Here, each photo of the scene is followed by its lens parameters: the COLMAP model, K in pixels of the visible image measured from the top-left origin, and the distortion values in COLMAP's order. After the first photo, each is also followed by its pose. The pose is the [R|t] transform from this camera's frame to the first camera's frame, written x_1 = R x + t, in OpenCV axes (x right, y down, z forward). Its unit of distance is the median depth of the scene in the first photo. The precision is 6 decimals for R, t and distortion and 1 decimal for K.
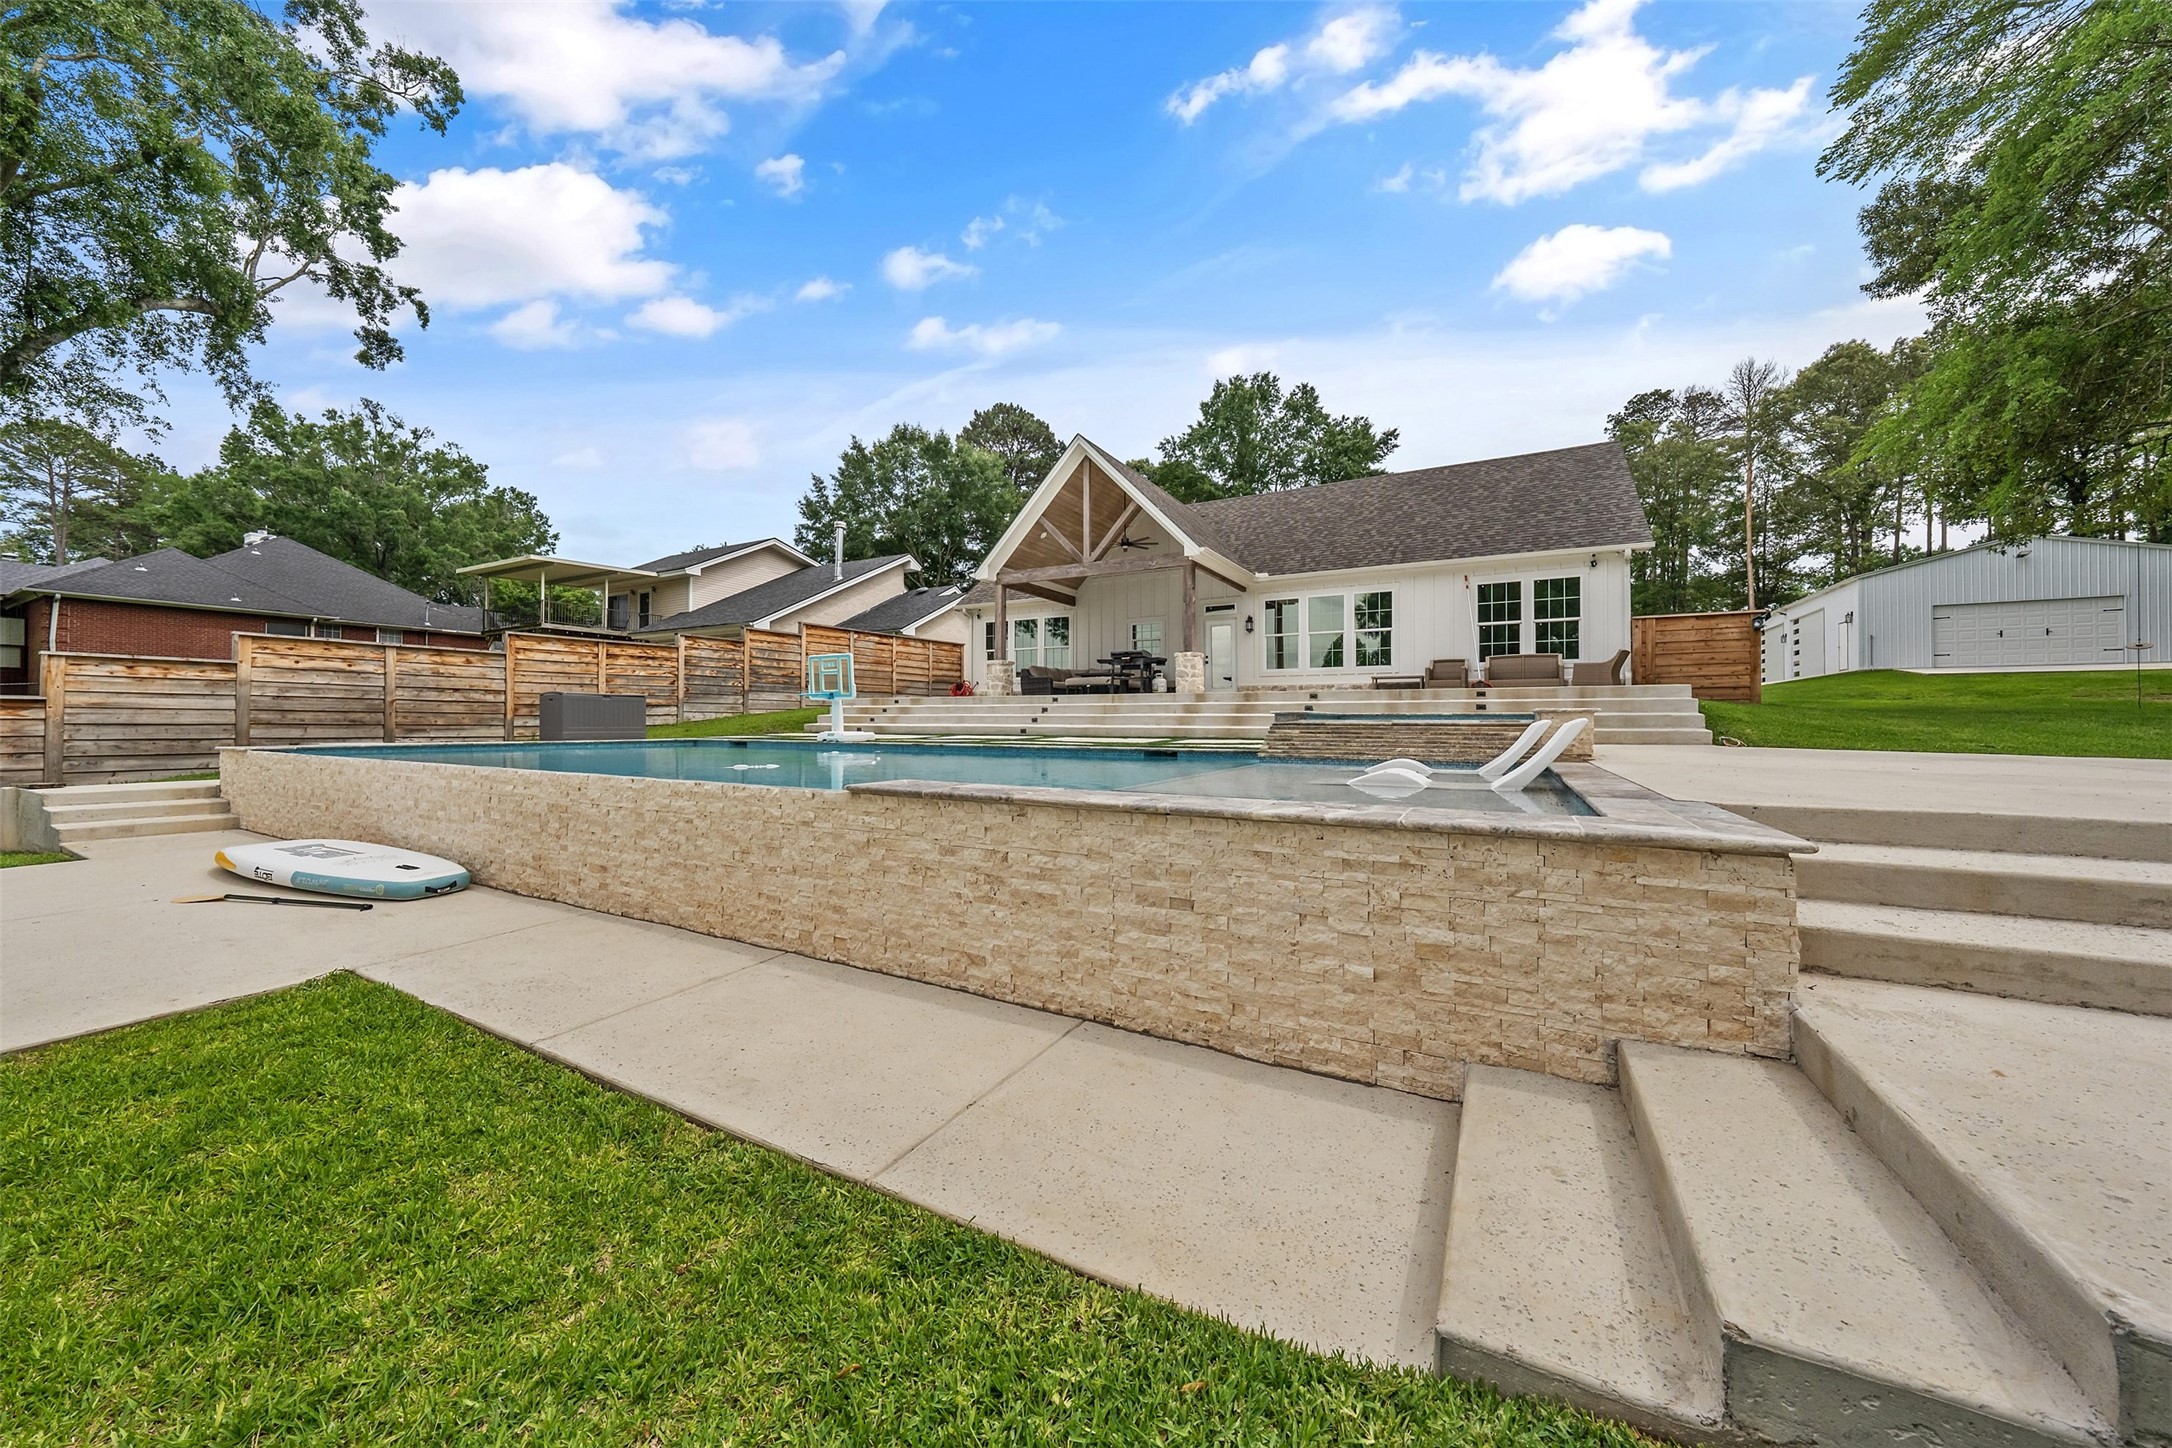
lens RADIAL K [[747.7, 0, 1077.5], [0, 747.7, 719.0], [0, 0, 1]] dist [-0.000419, -0.000157]
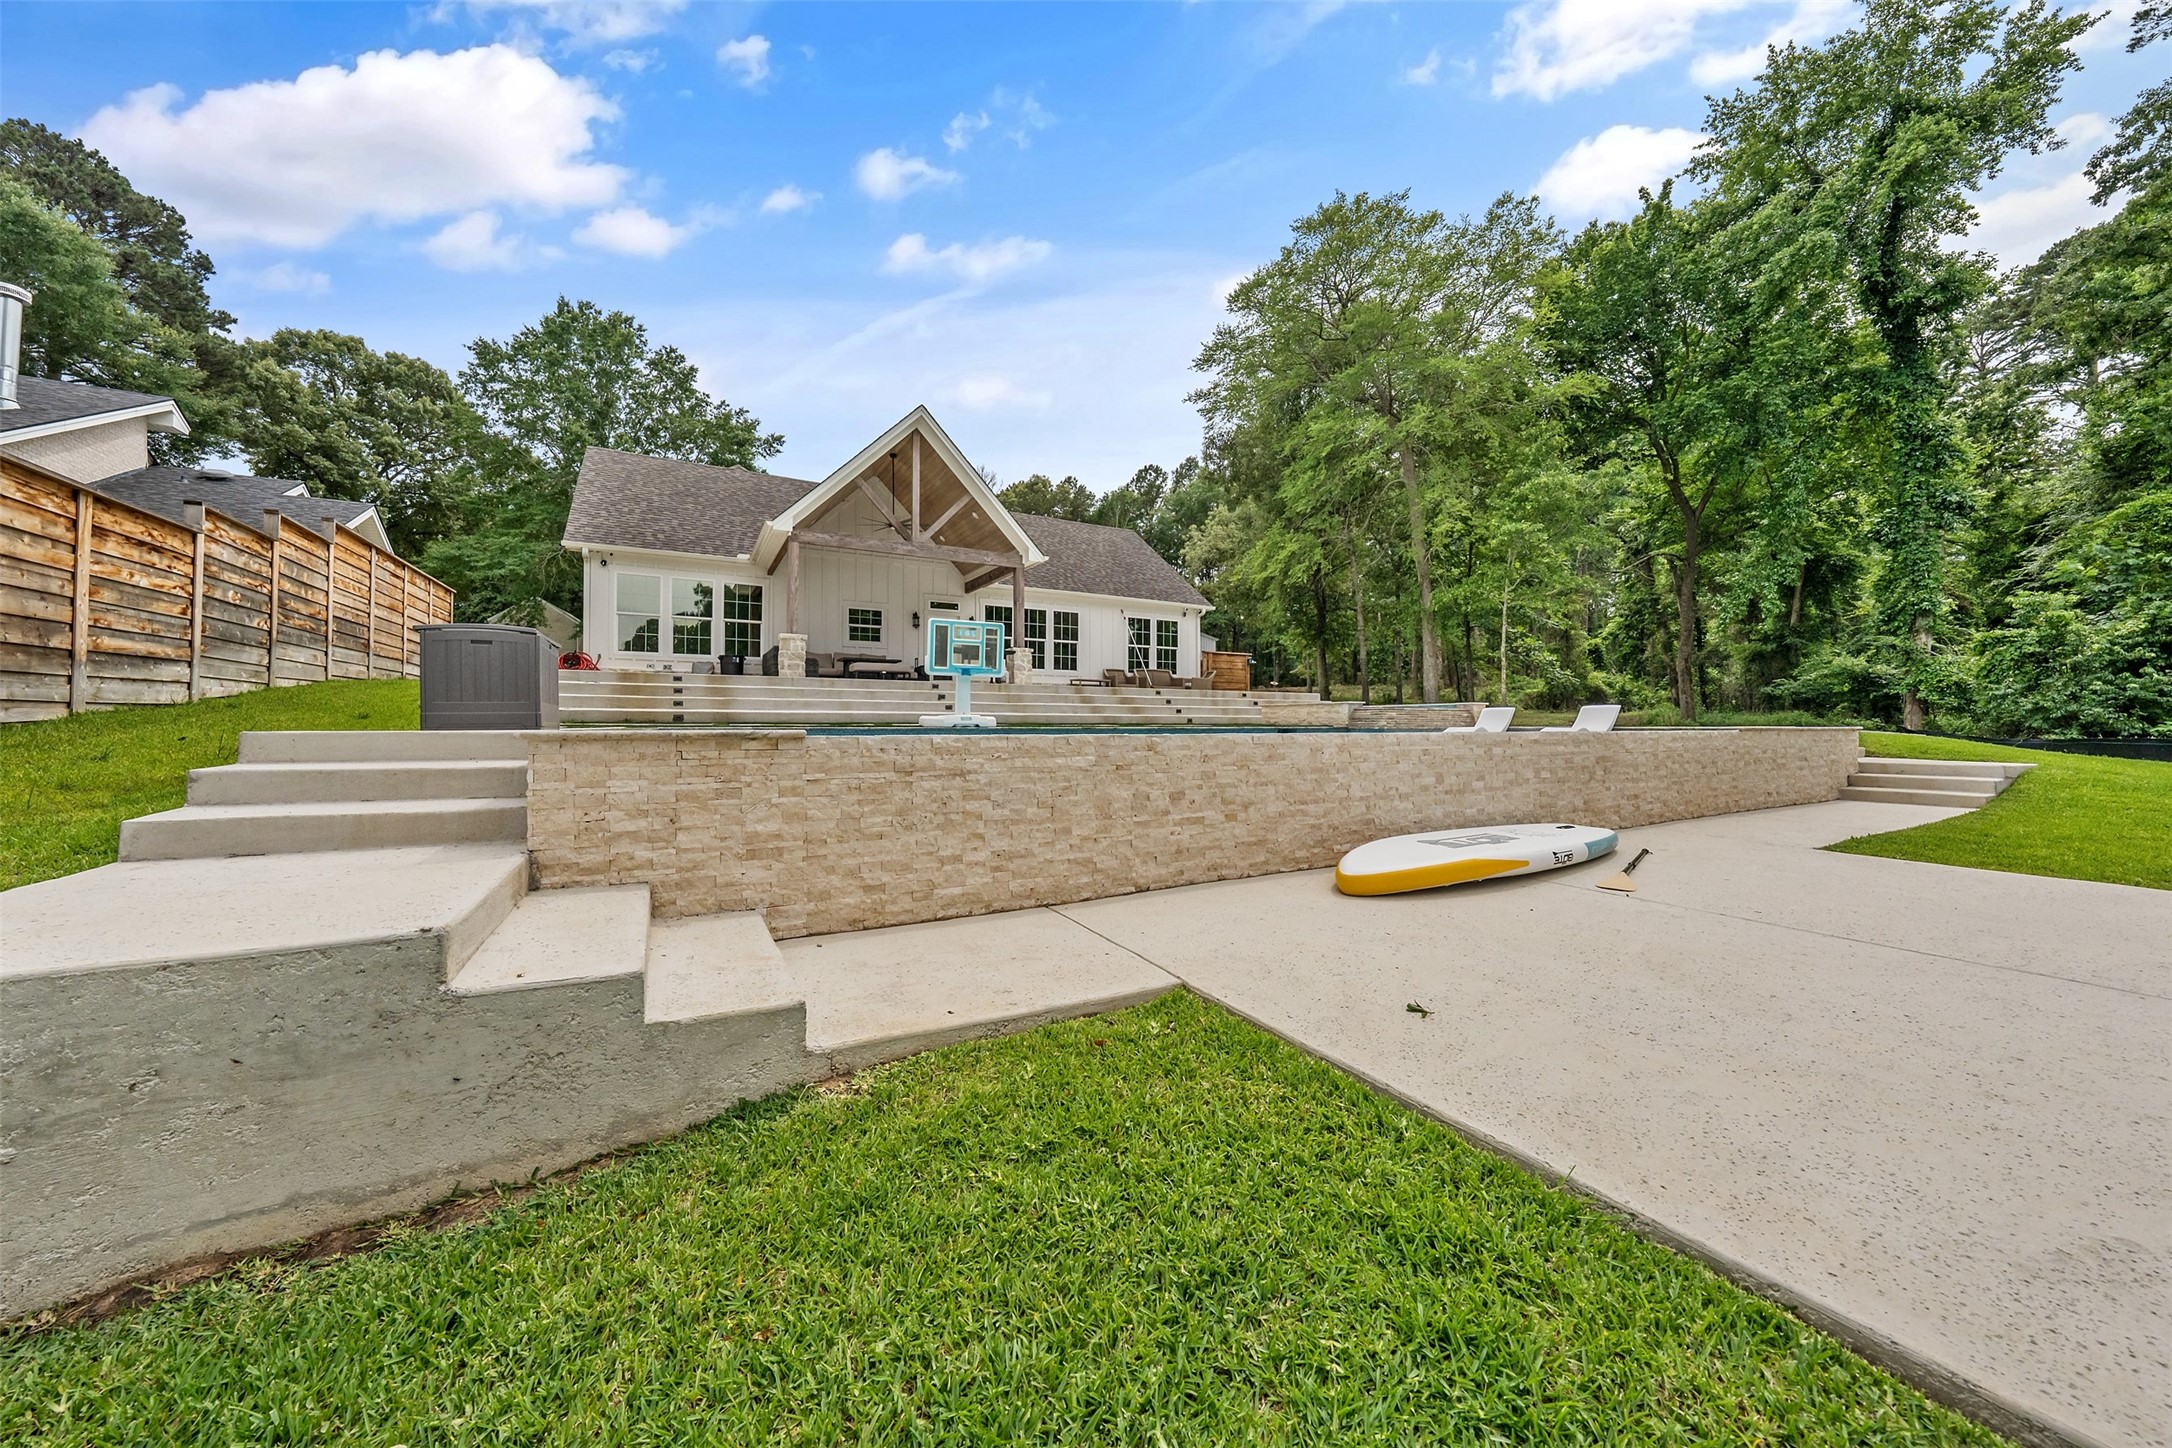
lens RADIAL K [[747.7, 0, 1077.5], [0, 747.7, 719.0], [0, 0, 1]] dist [-0.000419, -0.000157]
pose [[0.514199, 0.004502, 0.857659, -0.718923], [-0.002057, 0.999990, -0.004016, 0.018042], [-0.857668, 0.000301, 0.514203, 0.353390]]
